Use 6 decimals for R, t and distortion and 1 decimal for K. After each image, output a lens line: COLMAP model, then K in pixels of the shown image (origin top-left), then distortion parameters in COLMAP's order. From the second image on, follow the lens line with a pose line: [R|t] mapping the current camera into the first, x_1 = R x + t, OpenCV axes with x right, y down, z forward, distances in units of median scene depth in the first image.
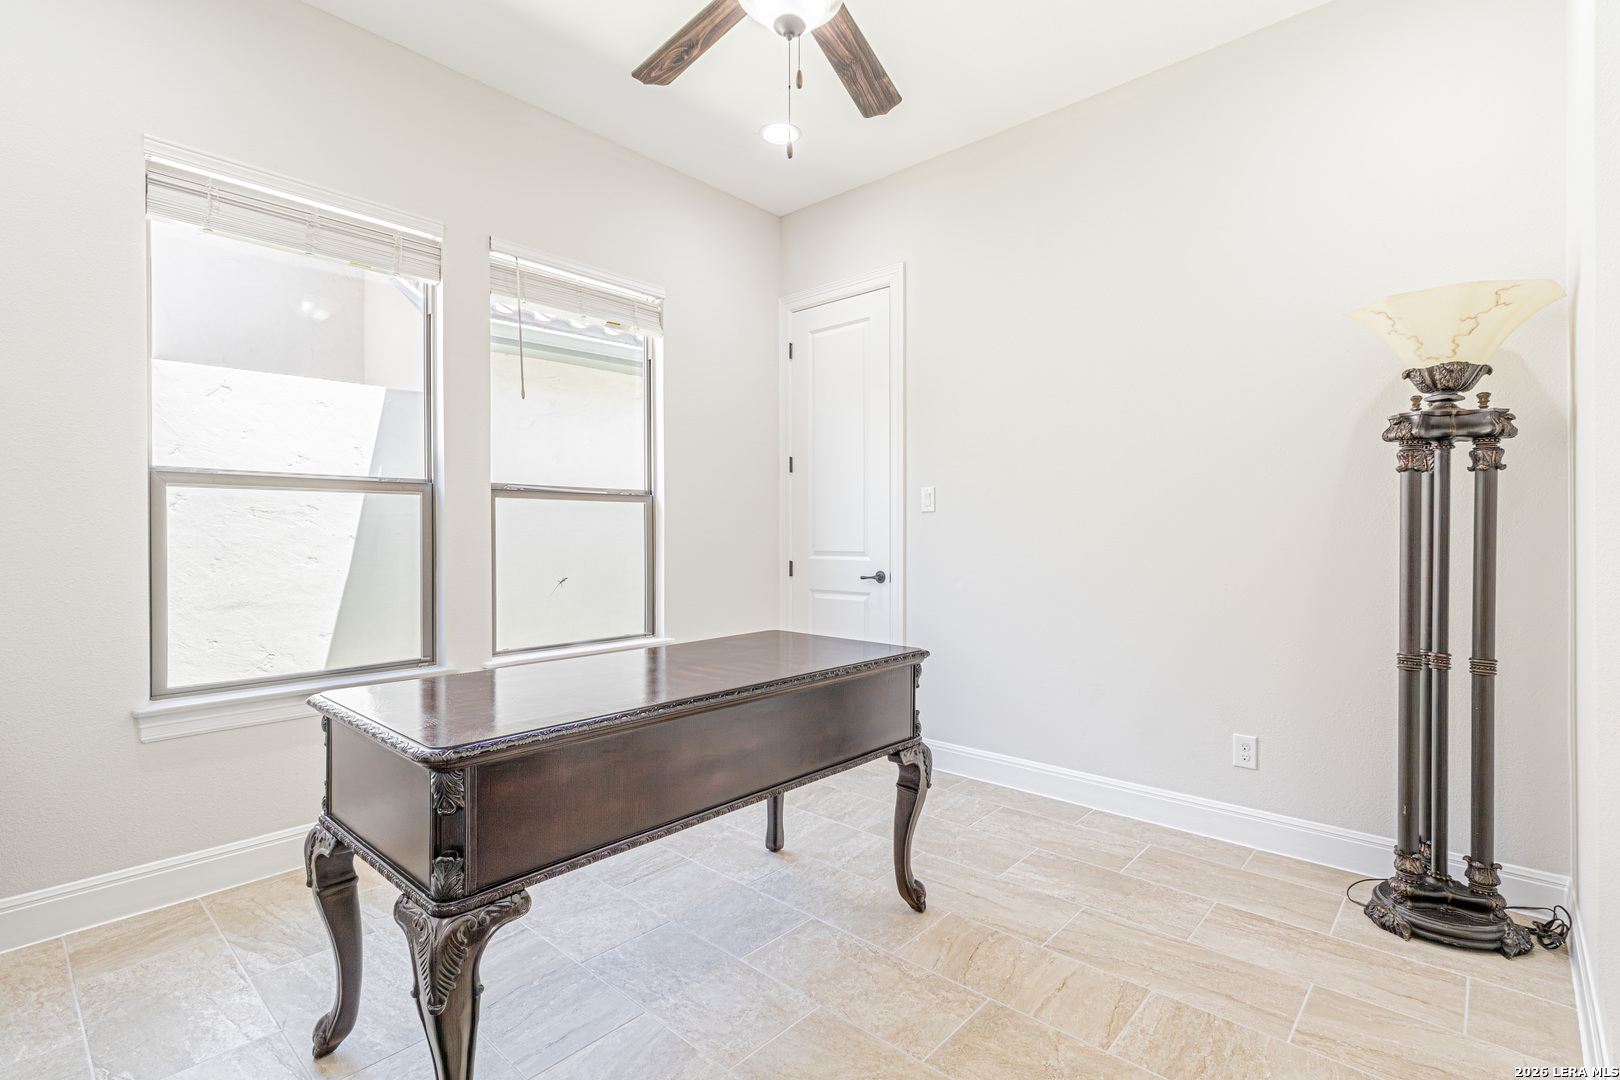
lens RADIAL K [[757.1, 0, 816.6], [0, 757.1, 525.8], [0, 0, 1]] dist [0.001698, 0.000519]
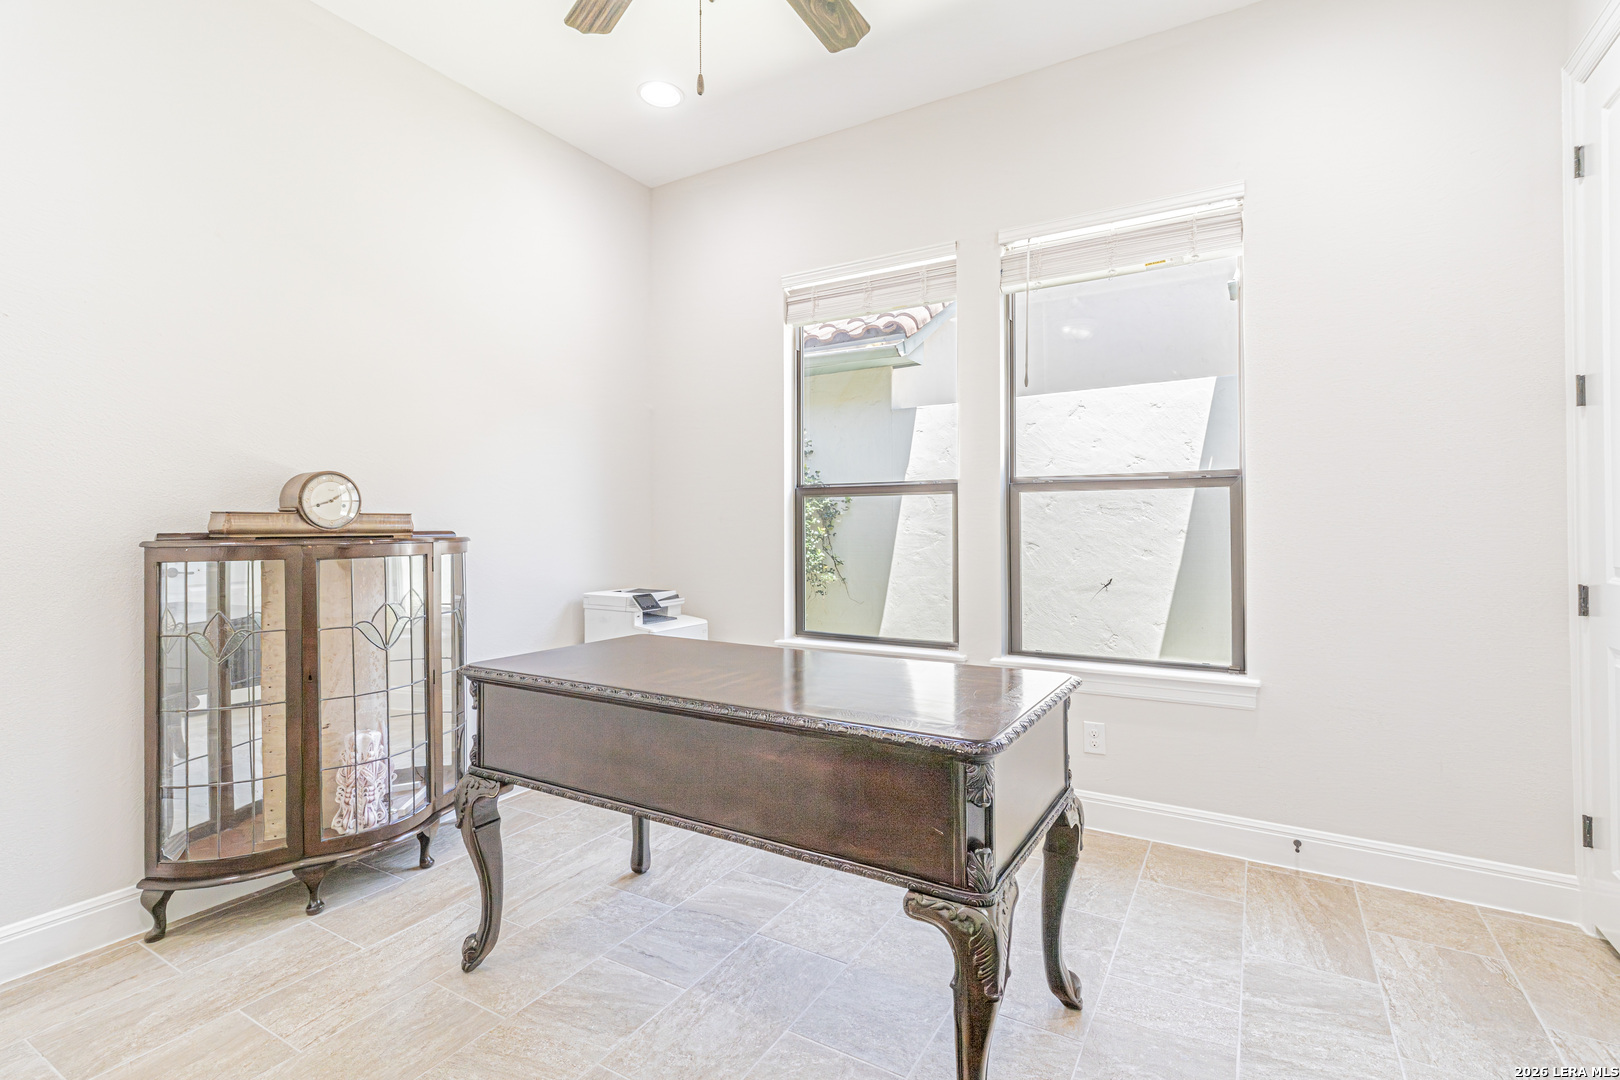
lens RADIAL K [[742.5, 0, 811.7], [0, 742.5, 514.3], [0, 0, 1]] dist [0.002811, 0.000176]
pose [[0.192905, -0.017513, -0.981061, 0.441757], [0.010631, 0.999819, -0.015757, 0.003653], [0.981160, -0.007390, 0.193056, 0.524681]]
